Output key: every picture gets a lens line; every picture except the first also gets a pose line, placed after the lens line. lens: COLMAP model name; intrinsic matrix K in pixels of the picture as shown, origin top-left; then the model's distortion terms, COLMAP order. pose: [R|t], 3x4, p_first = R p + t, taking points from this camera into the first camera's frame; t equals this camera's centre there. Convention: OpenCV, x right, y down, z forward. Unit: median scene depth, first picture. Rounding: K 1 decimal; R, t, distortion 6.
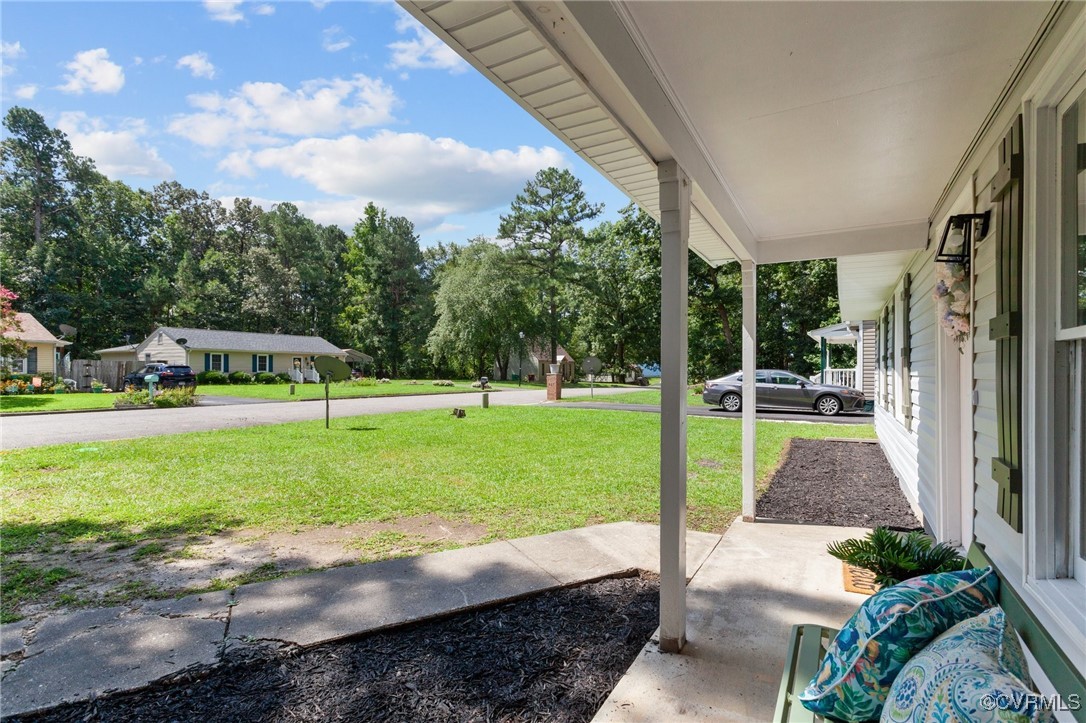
lens RADIAL K [[515.9, 0, 547.2], [0, 515.9, 371.2], [0, 0, 1]] dist [-0.002229, 0.002606]
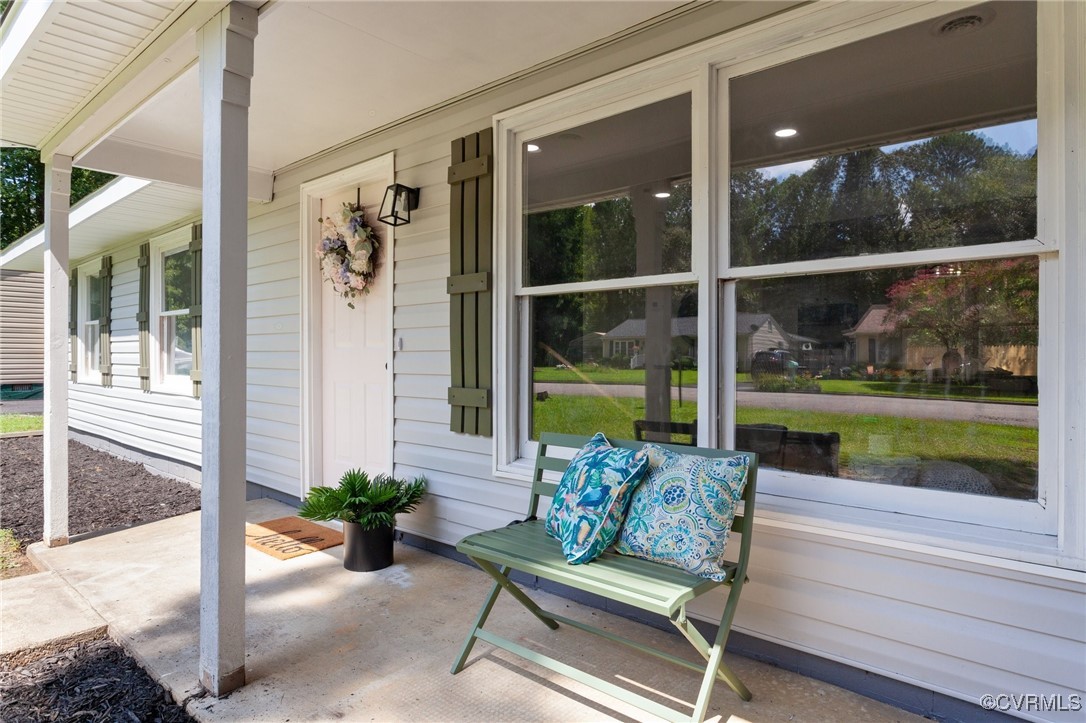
lens RADIAL K [[639.4, 0, 544.6], [0, 639.4, 358.3], [0, 0, 1]] dist [-0.008991, 0.000674]
pose [[0.207877, -0.003611, 0.978148, -0.527929], [-0.005060, 0.999976, 0.004767, 0.076334], [-0.978142, -0.005940, 0.207853, 0.392495]]
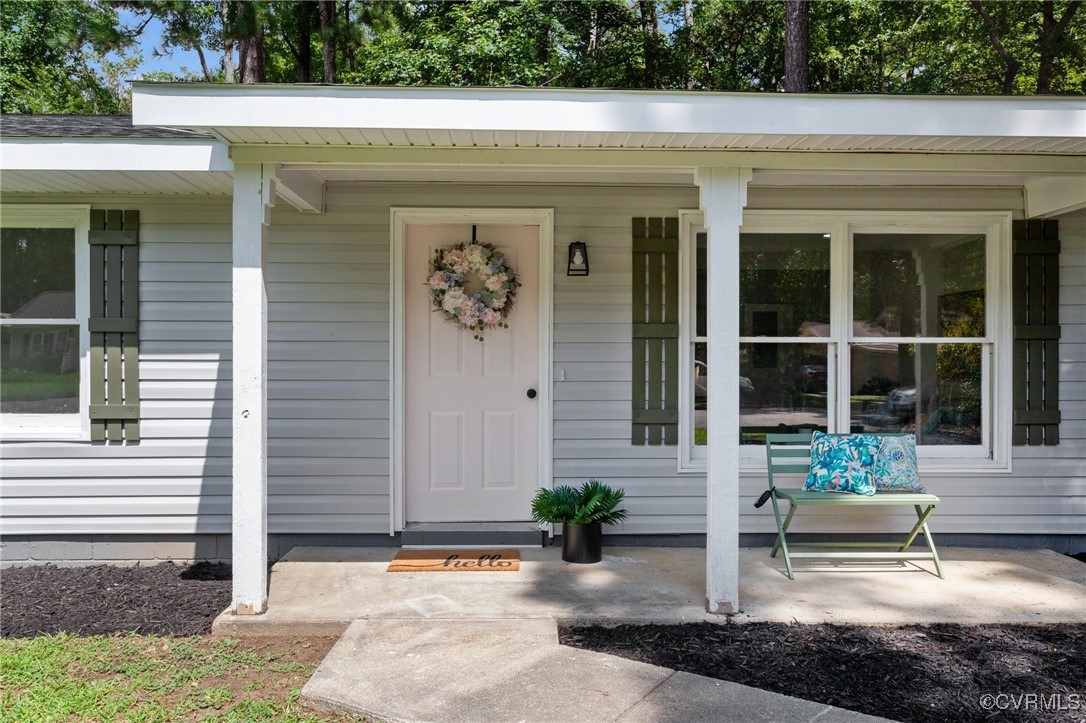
lens RADIAL K [[809.7, 0, 539.5], [0, 809.7, 366.2], [0, 0, 1]] dist [0.008517, 0.000156]
pose [[-0.504807, 0.001249, 0.863232, -1.018885], [-0.003217, 0.999989, -0.003328, 0.035070], [-0.863226, -0.004457, -0.504797, 2.199437]]
